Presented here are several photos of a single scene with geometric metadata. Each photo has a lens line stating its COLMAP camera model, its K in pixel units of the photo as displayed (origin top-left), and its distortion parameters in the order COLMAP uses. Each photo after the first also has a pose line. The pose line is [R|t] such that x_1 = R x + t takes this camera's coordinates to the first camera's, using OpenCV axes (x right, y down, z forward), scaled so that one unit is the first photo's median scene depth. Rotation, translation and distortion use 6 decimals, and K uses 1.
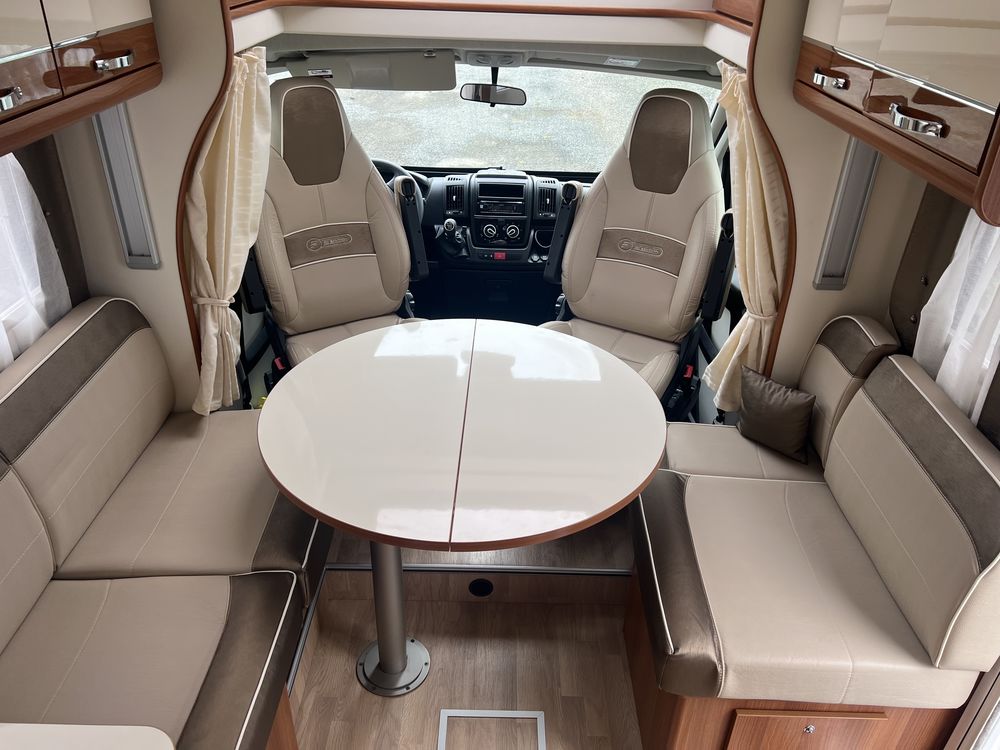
lens RADIAL K [[759.1, 0, 507.1], [0, 759.1, 379.6], [0, 0, 1]] dist [0.014161, -0.001839]
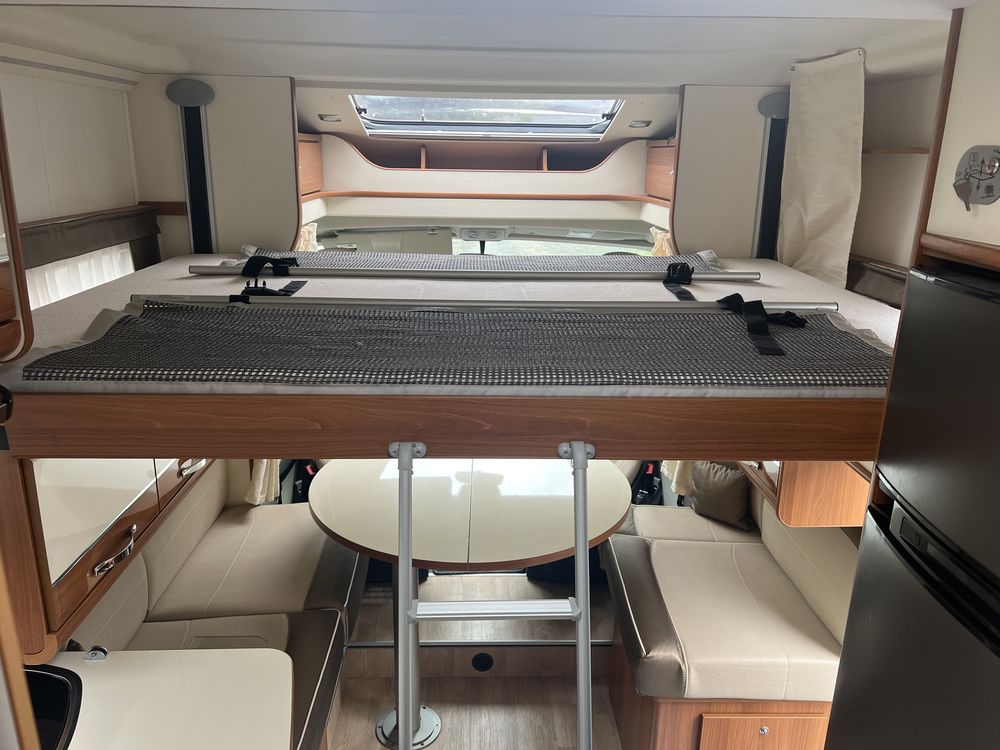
lens RADIAL K [[762.5, 0, 500.0], [0, 762.5, 375.0], [0, 0, 1]] dist [0.008202, 0.000265]
pose [[0.999346, -0.022316, 0.028447, -0.032974], [0.028548, 0.969838, -0.242074, 0.141767], [-0.022187, 0.242728, 0.969841, -0.225287]]
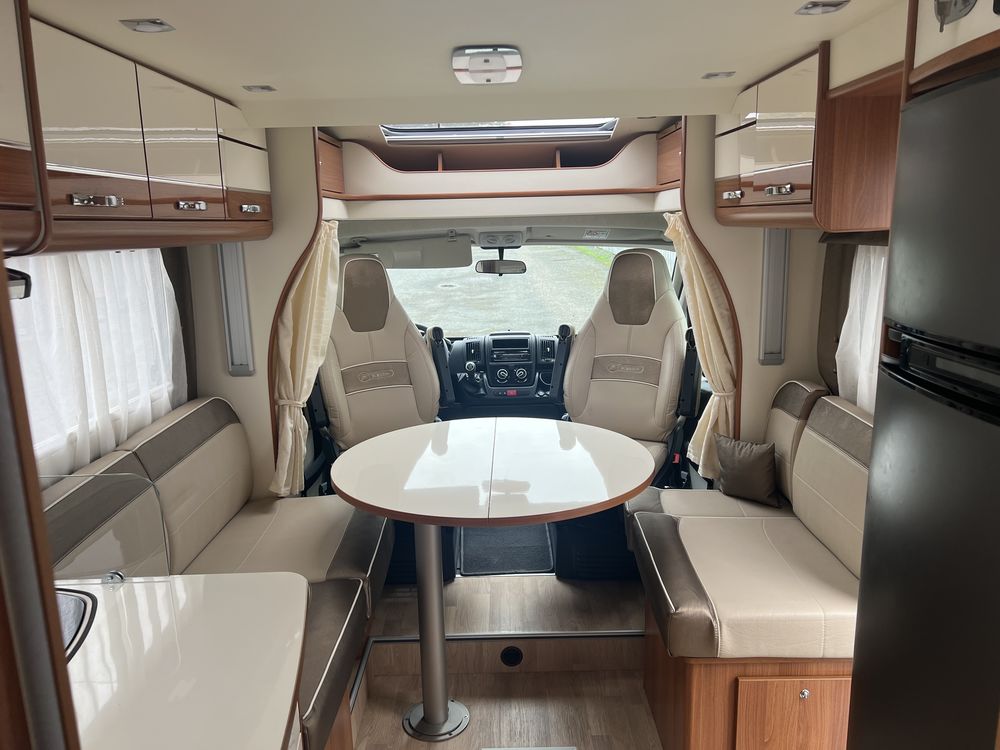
lens RADIAL K [[757.2, 0, 500.0], [0, 757.2, 375.0], [0, 0, 1]] dist [0.049402, -0.061226]
pose [[0.998506, -0.053720, -0.010006, -0.019224], [0.047481, 0.943584, -0.327711, 0.264162], [0.027046, 0.326746, 0.944725, -0.192435]]
